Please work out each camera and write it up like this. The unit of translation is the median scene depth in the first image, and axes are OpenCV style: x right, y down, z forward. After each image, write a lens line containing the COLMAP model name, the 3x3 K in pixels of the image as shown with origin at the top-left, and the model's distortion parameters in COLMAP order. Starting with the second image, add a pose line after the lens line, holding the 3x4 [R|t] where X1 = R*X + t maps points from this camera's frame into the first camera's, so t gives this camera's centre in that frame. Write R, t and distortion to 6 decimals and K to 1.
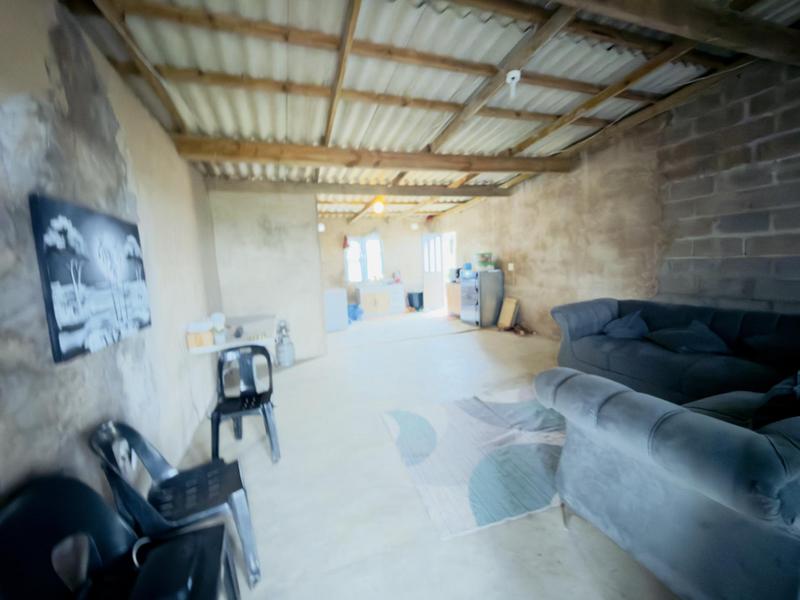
lens RADIAL K [[316.9, 0, 402.9], [0, 316.9, 297.4], [0, 0, 1]] dist [-0.000864, 0.000215]
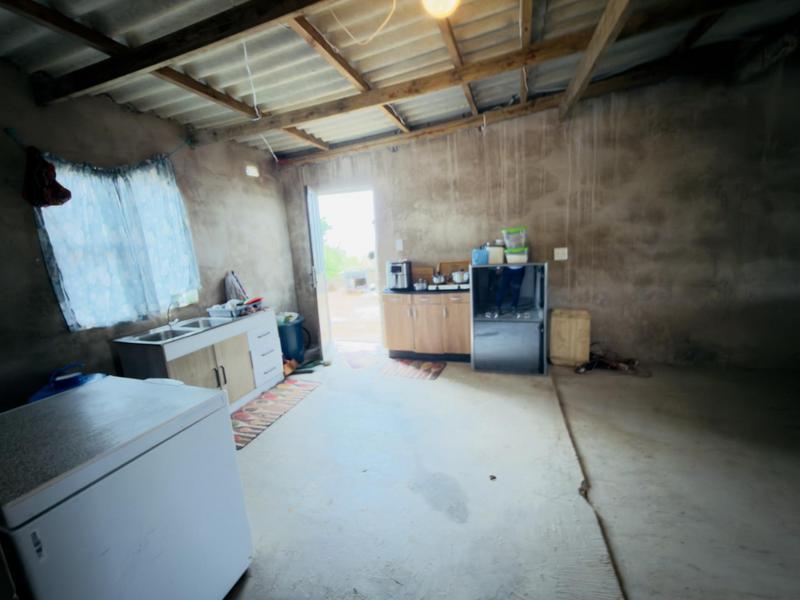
lens RADIAL K [[316.9, 0, 402.9], [0, 316.9, 297.4], [0, 0, 1]] dist [-0.000864, 0.000215]
pose [[0.628784, -0.123748, 0.767670, -0.288428], [0.113829, 0.991269, 0.066557, -0.094249], [-0.769203, 0.045533, 0.637380, 0.909446]]
